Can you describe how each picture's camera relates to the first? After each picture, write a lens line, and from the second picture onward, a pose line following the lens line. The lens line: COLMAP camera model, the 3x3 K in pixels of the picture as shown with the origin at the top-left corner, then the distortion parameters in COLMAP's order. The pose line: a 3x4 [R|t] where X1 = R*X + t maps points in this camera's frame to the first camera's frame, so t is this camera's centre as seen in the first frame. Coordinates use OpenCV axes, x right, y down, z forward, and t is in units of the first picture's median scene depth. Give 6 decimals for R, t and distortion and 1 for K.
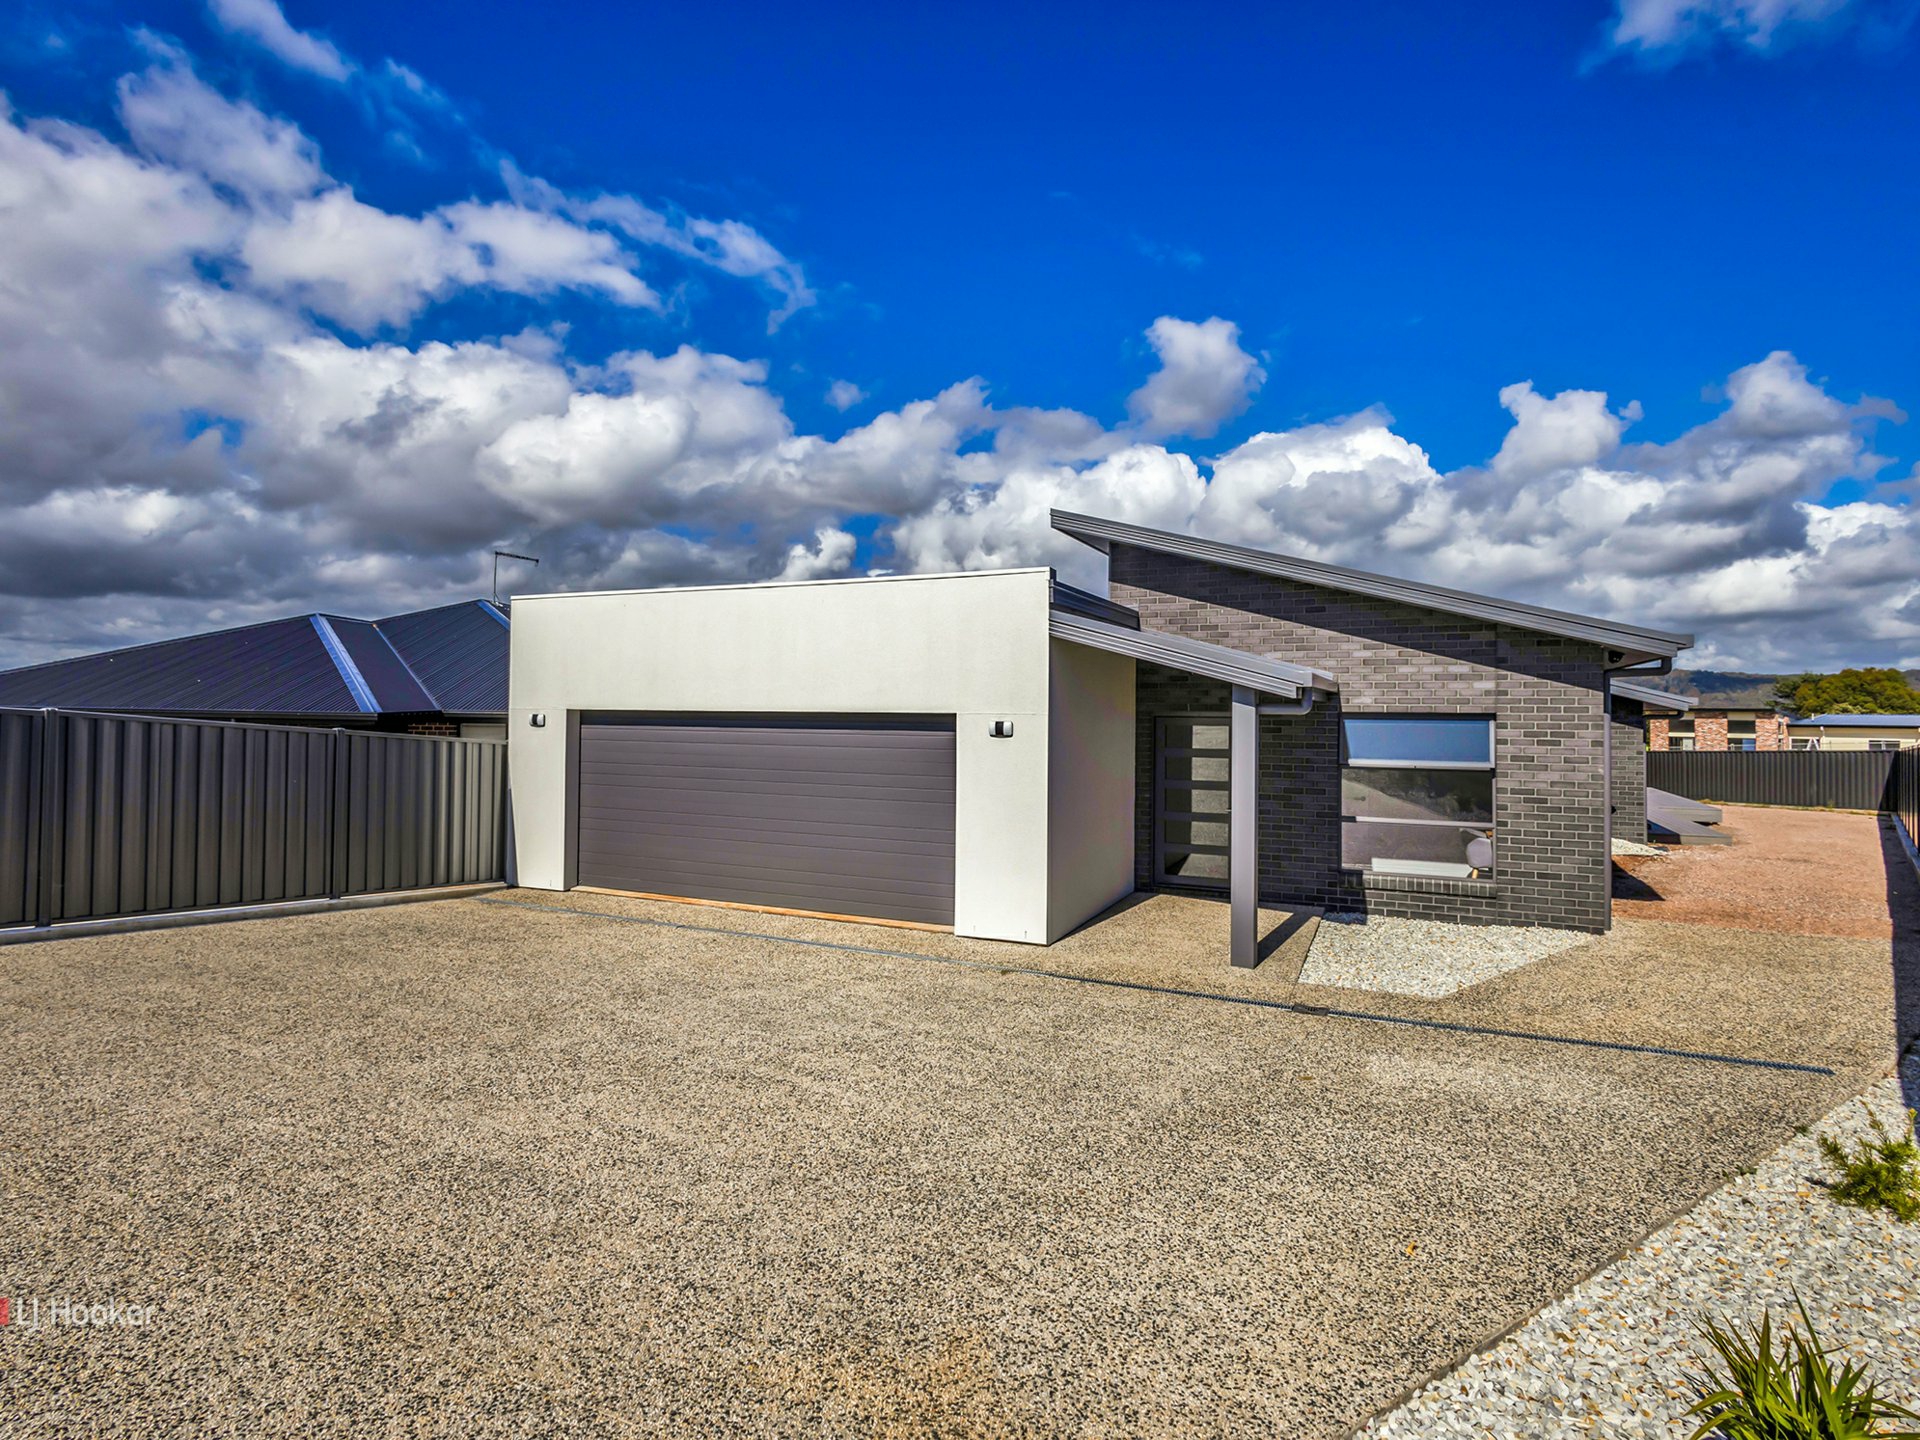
lens RADIAL K [[1011.2, 0, 960.0], [0, 1011.2, 720.0], [0, 0, 1]] dist [-0.001748, -0.000236]
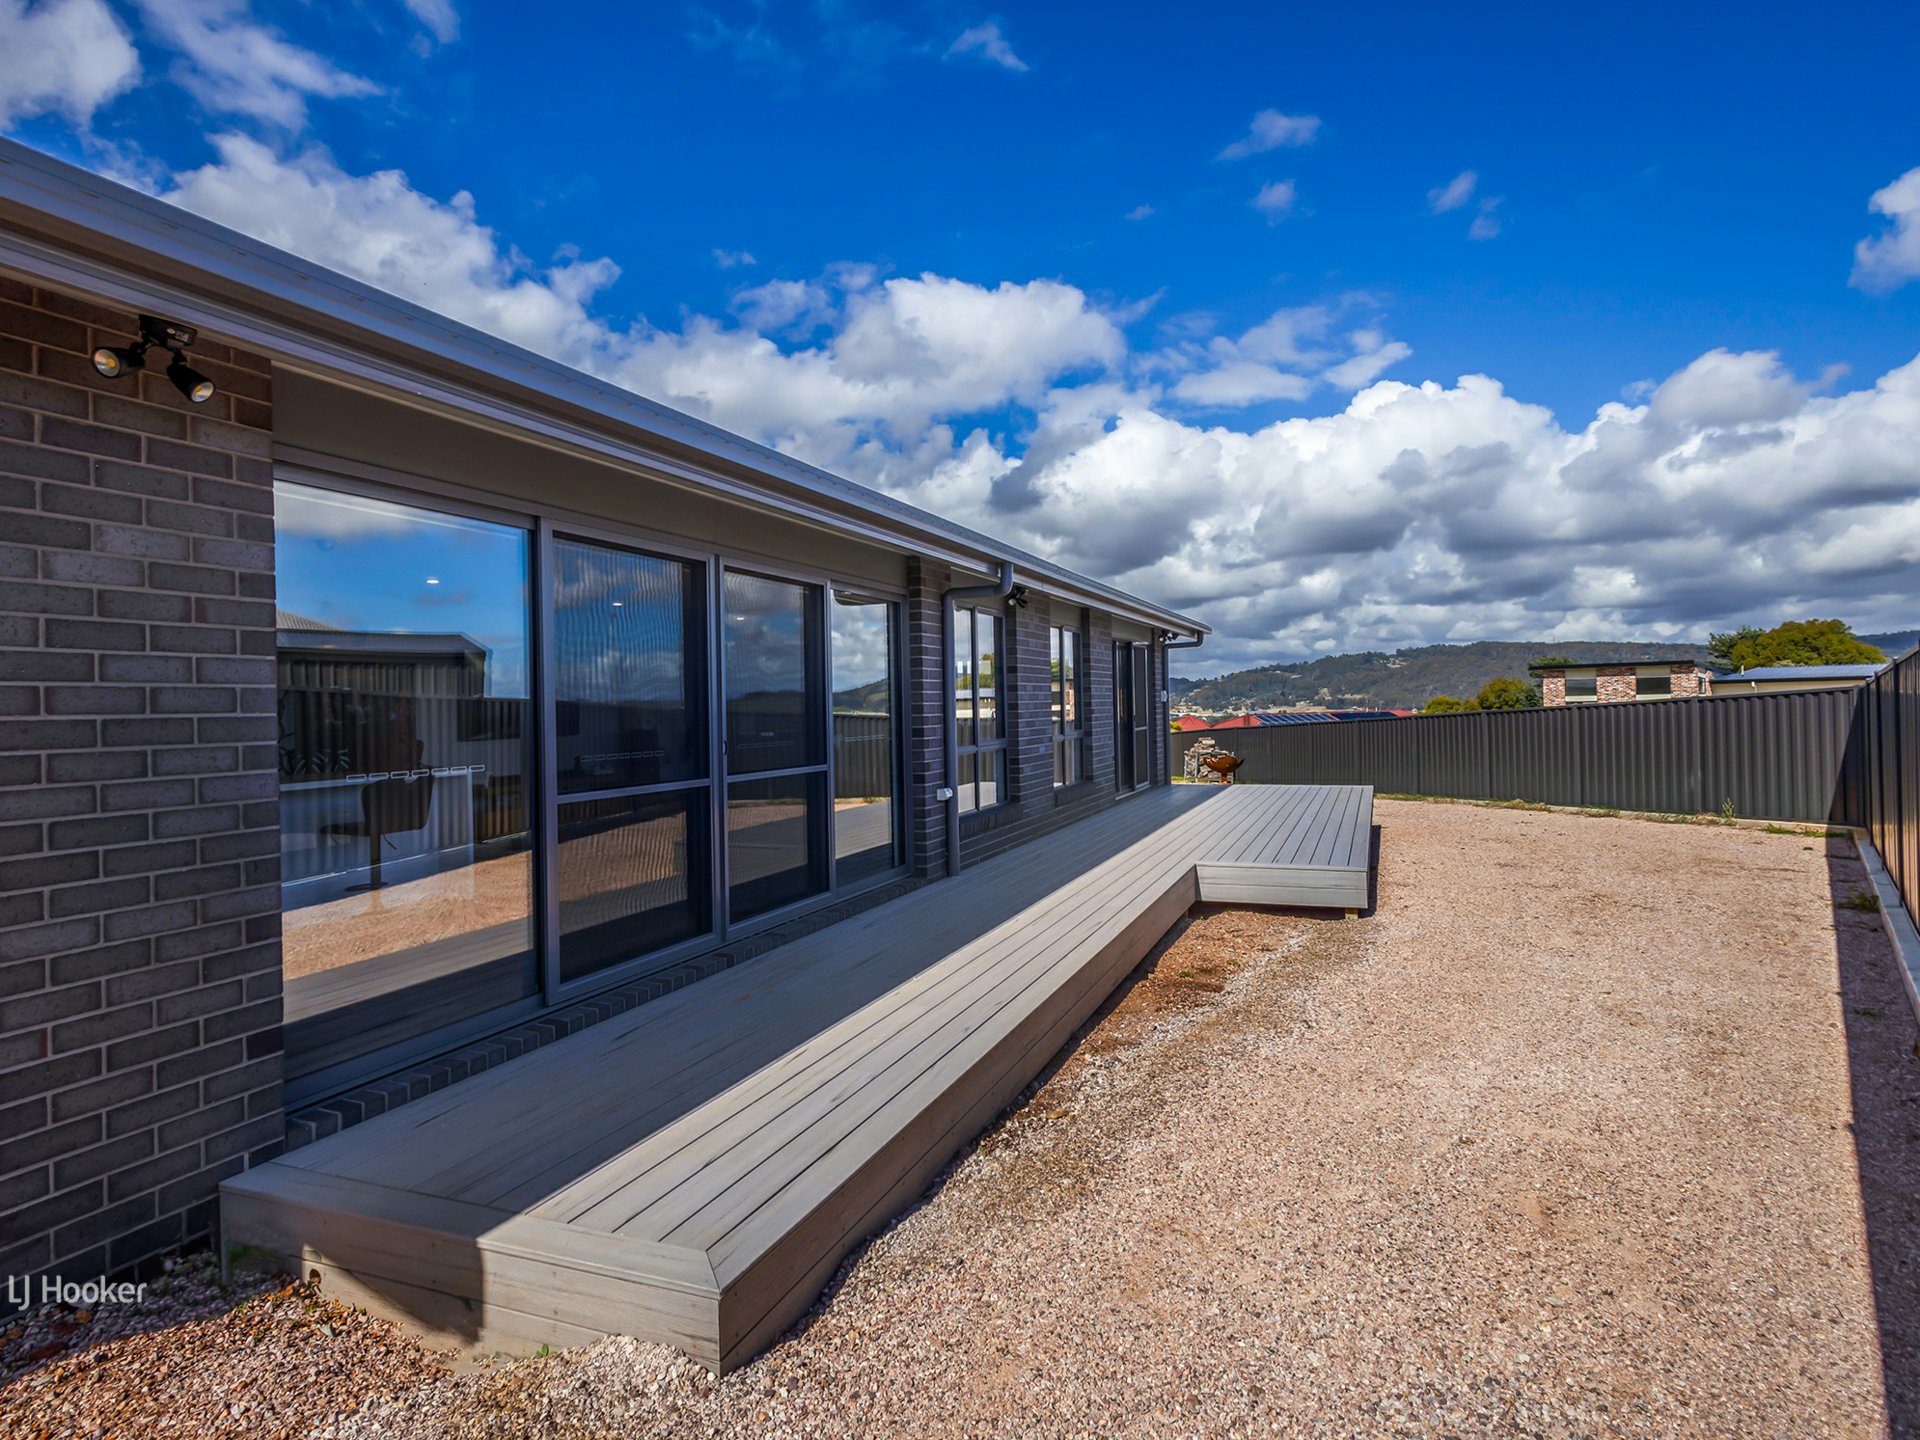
lens RADIAL K [[1011.2, 0, 960.0], [0, 1011.2, 720.0], [0, 0, 1]] dist [-0.001748, -0.000236]
pose [[0.998940, -0.035482, 0.029308, 0.214080], [0.035411, 0.999368, 0.002951, 0.012000], [-0.029395, -0.001910, 0.999566, 0.234693]]
